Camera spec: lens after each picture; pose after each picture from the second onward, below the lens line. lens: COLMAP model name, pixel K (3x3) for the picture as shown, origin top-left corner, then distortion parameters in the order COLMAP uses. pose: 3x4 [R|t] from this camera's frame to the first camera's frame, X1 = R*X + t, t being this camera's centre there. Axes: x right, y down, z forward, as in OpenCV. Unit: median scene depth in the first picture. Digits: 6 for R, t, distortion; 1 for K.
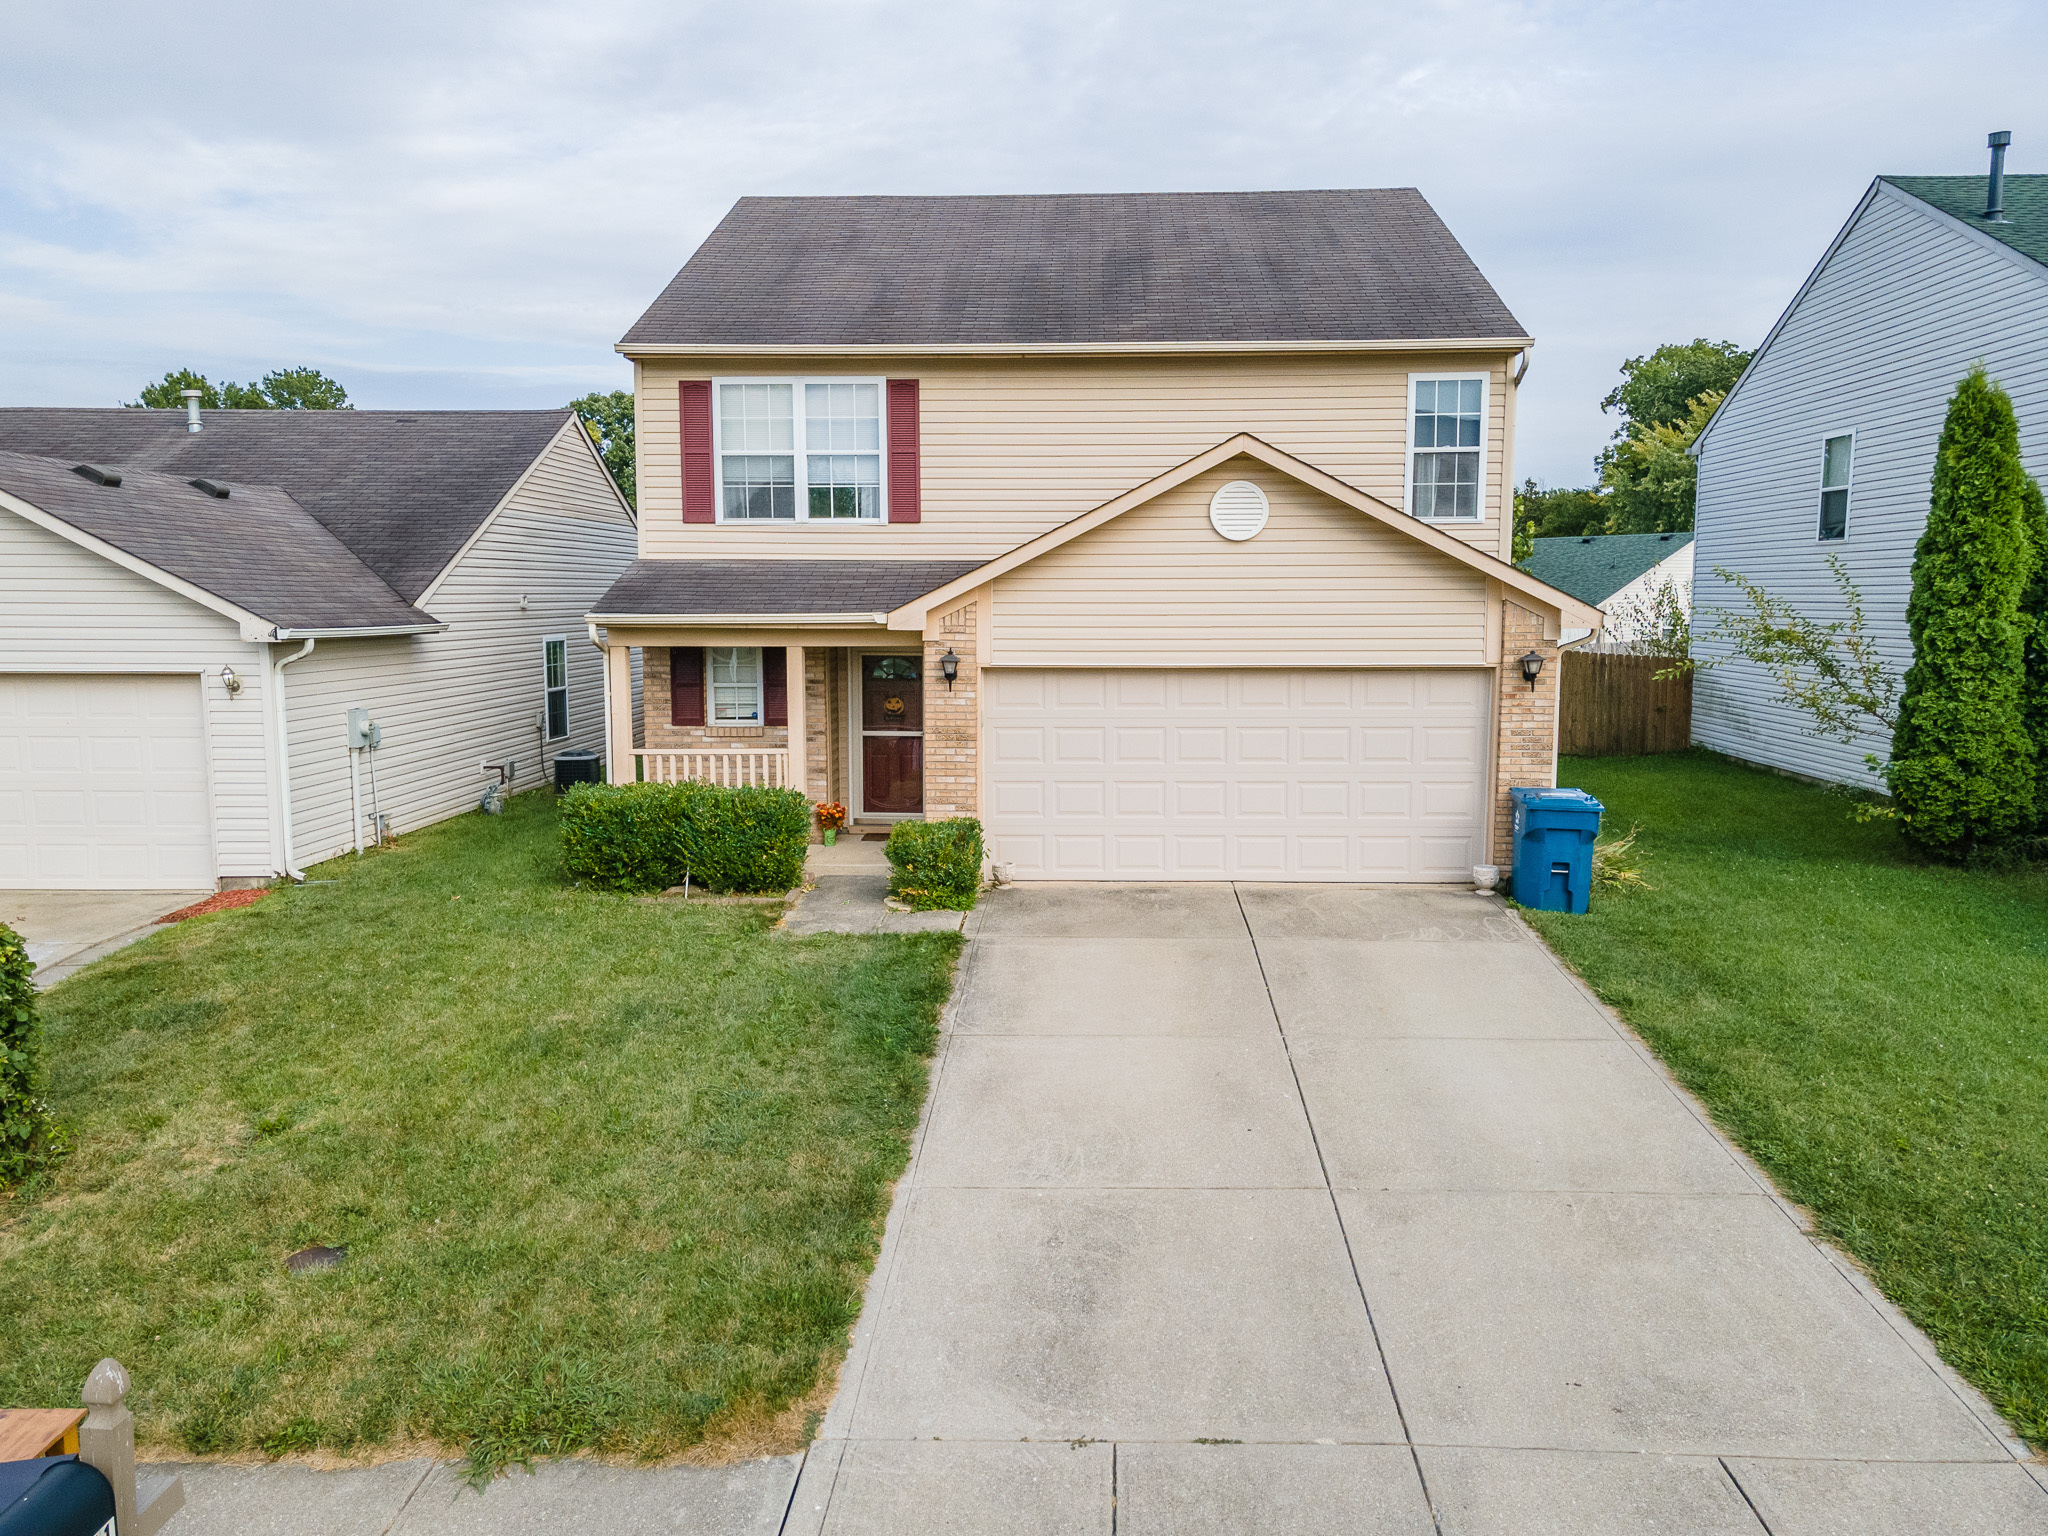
lens RADIAL K [[1456.3, 0, 1100.6], [0, 1456.3, 765.4], [0, 0, 1]] dist [0.039727, -0.000273]
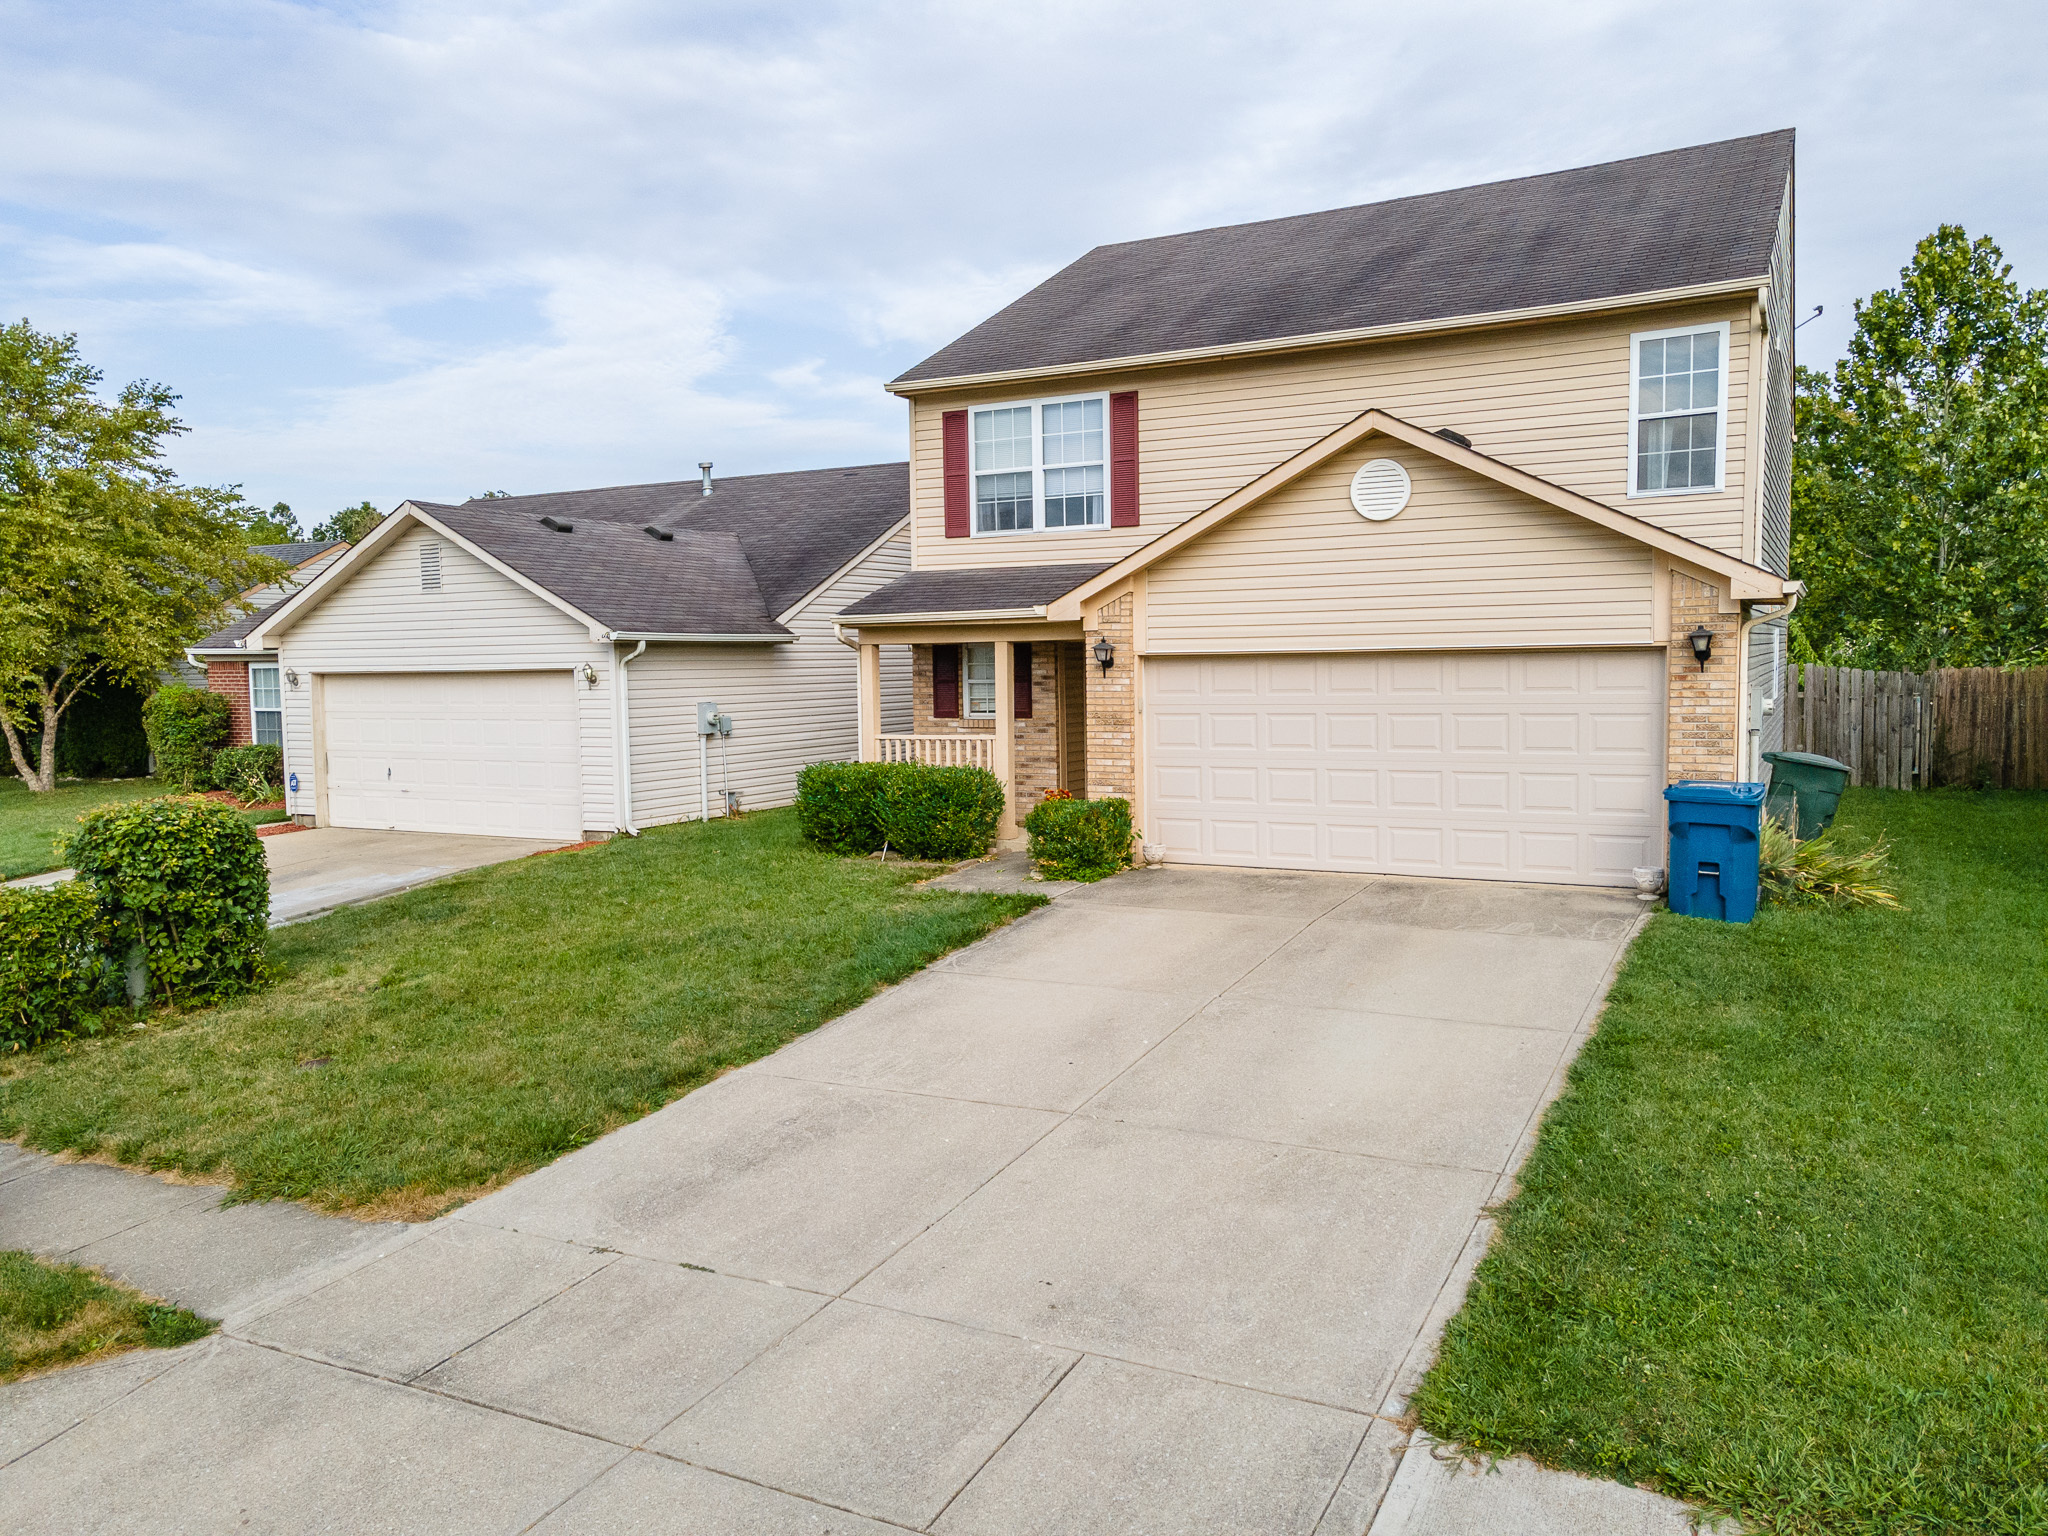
lens RADIAL K [[1456.3, 0, 1100.6], [0, 1456.3, 765.4], [0, 0, 1]] dist [0.039727, -0.000273]
pose [[0.908211, 0.016204, -0.418198, 0.333513], [-0.030383, 0.999166, -0.027269, 0.041136], [0.417408, 0.037472, 0.907946, 0.042223]]
